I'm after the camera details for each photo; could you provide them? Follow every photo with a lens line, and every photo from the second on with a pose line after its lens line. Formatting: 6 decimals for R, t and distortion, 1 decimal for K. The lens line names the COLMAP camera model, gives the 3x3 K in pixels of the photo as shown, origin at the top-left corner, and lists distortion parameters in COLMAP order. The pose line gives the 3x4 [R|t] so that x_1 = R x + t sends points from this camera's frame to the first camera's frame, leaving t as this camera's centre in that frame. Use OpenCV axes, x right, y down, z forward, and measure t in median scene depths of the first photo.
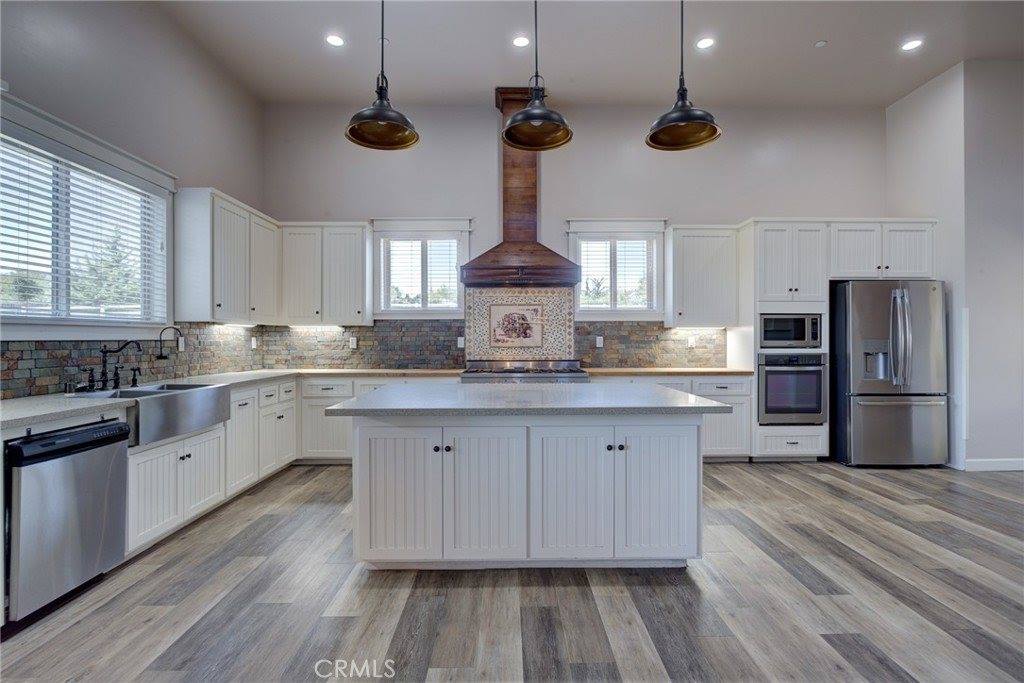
lens RADIAL K [[505.4, 0, 510.3], [0, 505.4, 340.3], [0, 0, 1]] dist [-0.019732, 0.007907]
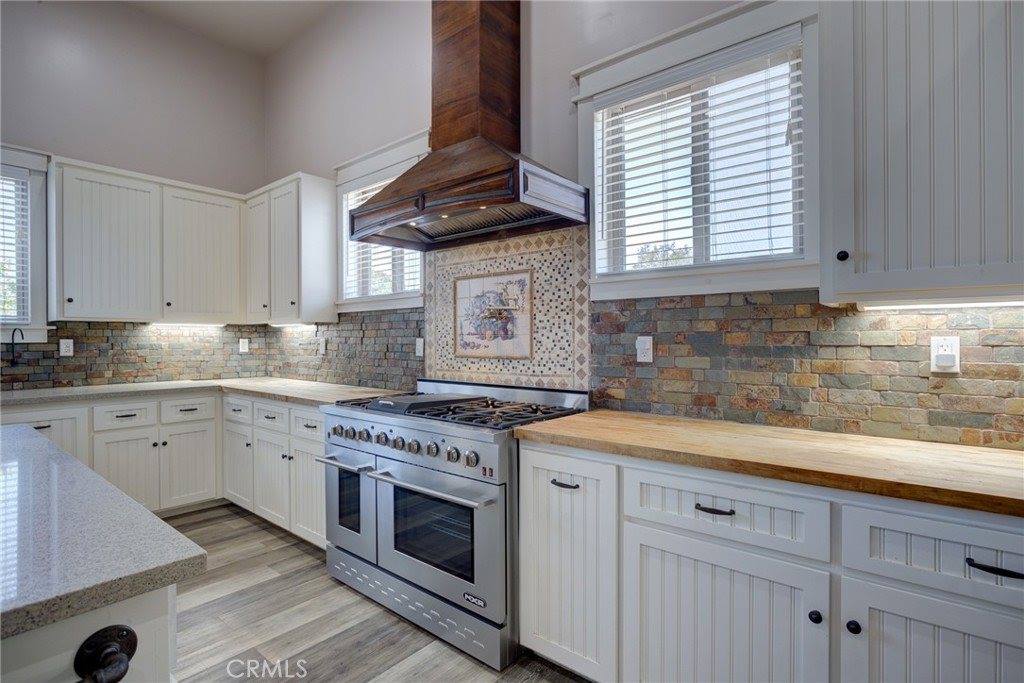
lens RADIAL K [[505.4, 0, 512.5], [0, 505.4, 337.1], [0, 0, 1]] dist [-0.019732, 0.007907]
pose [[0.751437, -0.003062, -0.659798, 0.395752], [0.000180, 0.999990, -0.004437, -0.005274], [0.659805, 0.003215, 0.751430, 0.685760]]
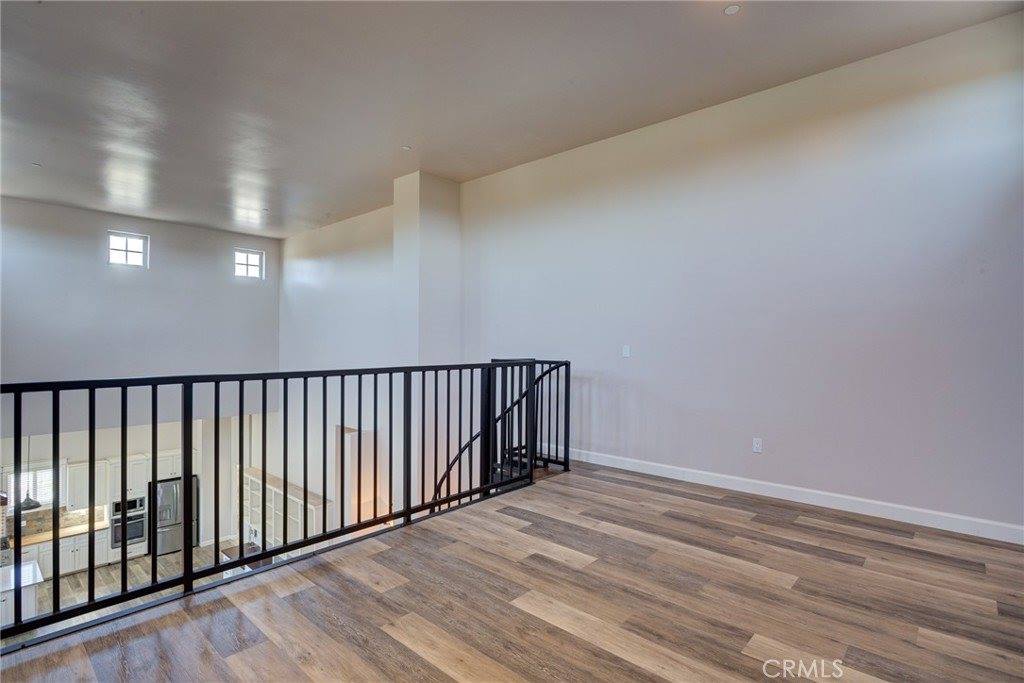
lens RADIAL K [[505.4, 0, 511.3], [0, 505.4, 345.4], [0, 0, 1]] dist [-0.019732, 0.007907]
pose [[0.692224, 0.000897, 0.721683, 0.093141], [0.002191, 0.999992, -0.003345, -0.759385], [-0.721680, 0.003897, 0.692216, -1.943454]]
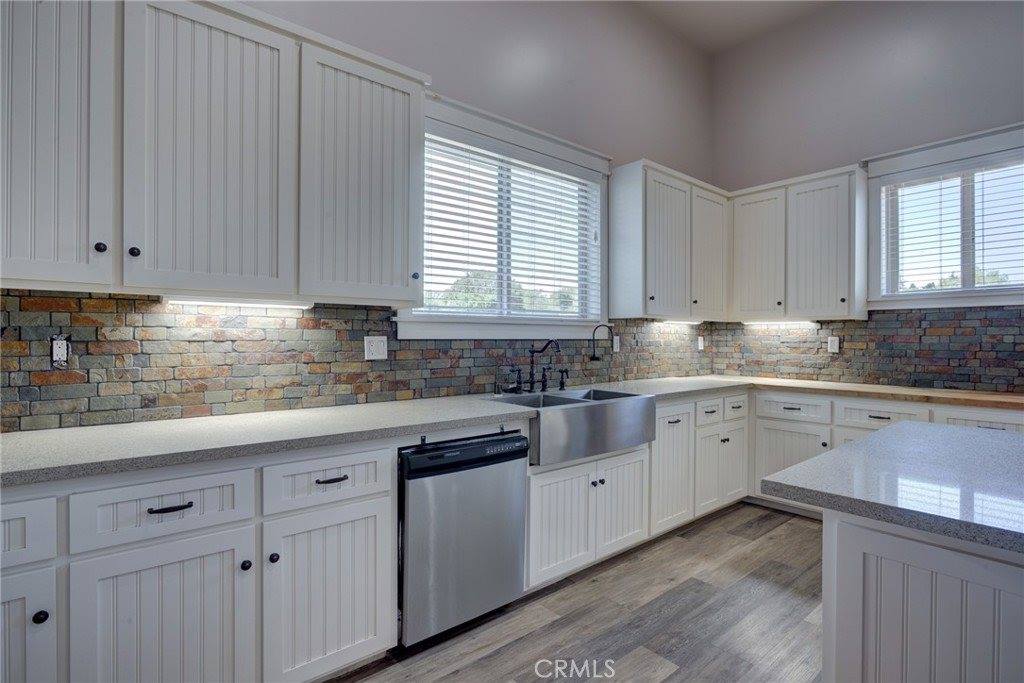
lens RADIAL K [[505.4, 0, 515.7], [0, 505.4, 340.0], [0, 0, 1]] dist [-0.019732, 0.007907]
pose [[0.644133, 0.007258, -0.764879, -0.066190], [-0.007039, 0.999969, 0.003561, -0.000934], [0.764881, 0.003090, 0.644164, 0.226394]]
